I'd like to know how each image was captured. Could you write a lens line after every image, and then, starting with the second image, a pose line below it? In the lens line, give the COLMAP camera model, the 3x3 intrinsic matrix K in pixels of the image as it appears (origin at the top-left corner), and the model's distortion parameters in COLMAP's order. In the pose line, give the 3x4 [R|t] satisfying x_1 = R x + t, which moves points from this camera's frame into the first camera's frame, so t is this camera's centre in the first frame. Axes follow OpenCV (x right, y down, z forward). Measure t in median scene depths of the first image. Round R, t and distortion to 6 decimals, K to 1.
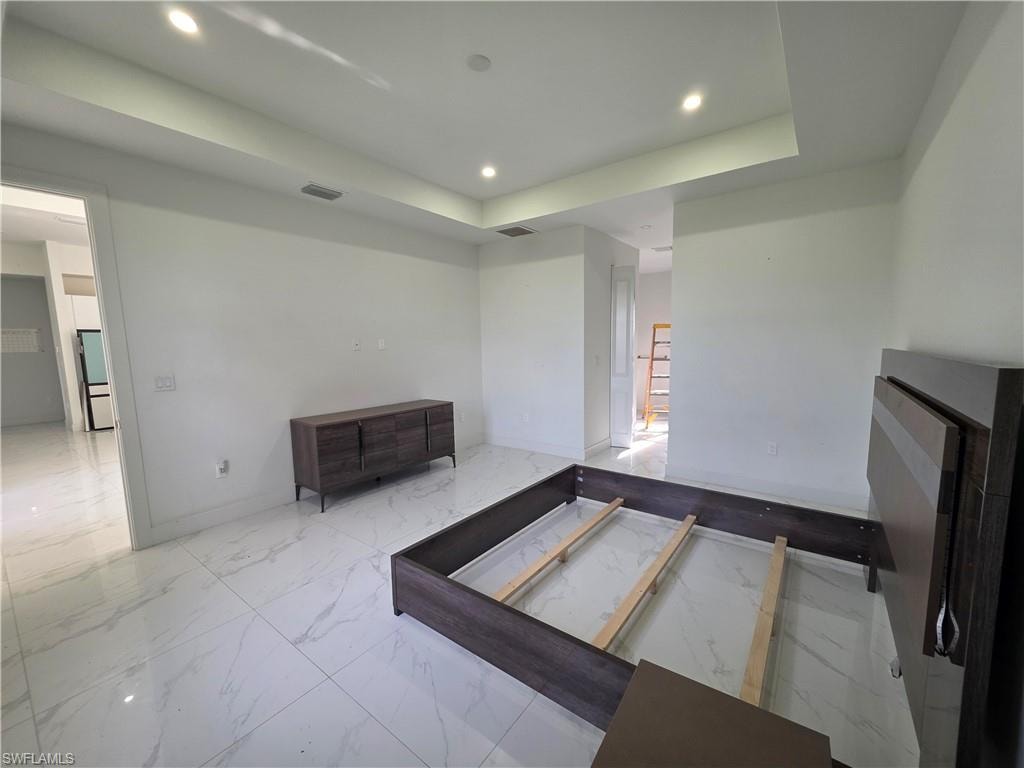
lens RADIAL K [[408.4, 0, 518.7], [0, 408.4, 390.6], [0, 0, 1]] dist [0.000121, 0.000348]
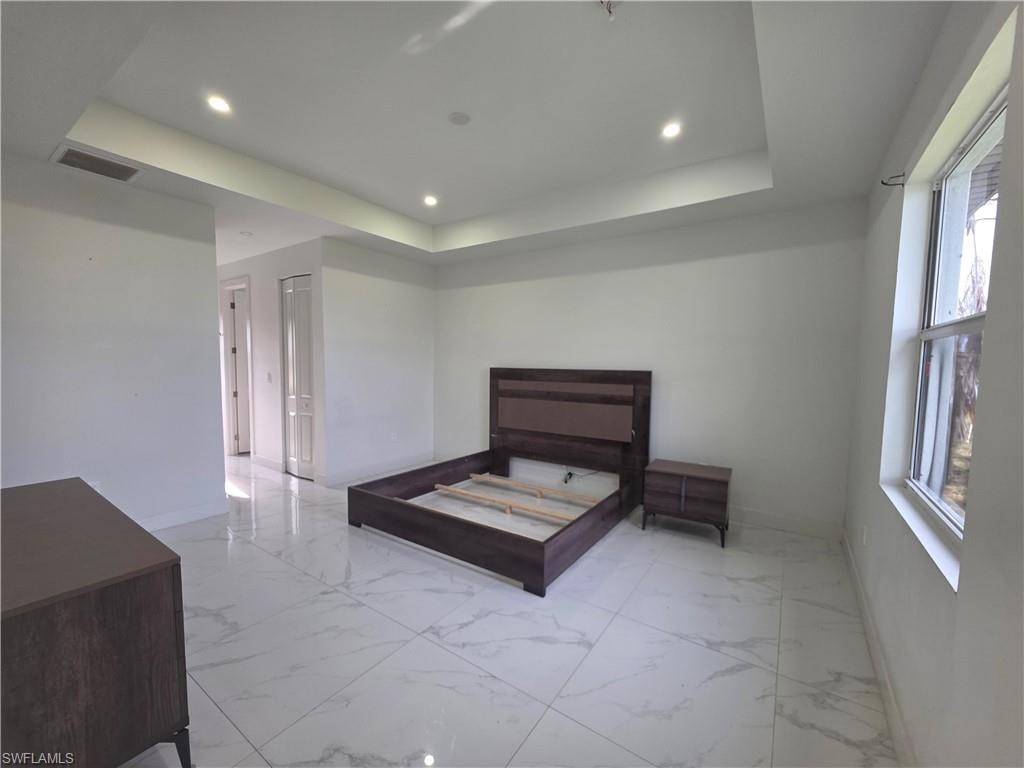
lens RADIAL K [[408.4, 0, 518.7], [0, 408.4, 390.6], [0, 0, 1]] dist [0.000121, 0.000348]
pose [[-0.045546, -0.053675, 0.997519, -1.168707], [0.104141, 0.992859, 0.058179, -0.085129], [-0.993519, 0.106533, -0.039631, 0.869905]]
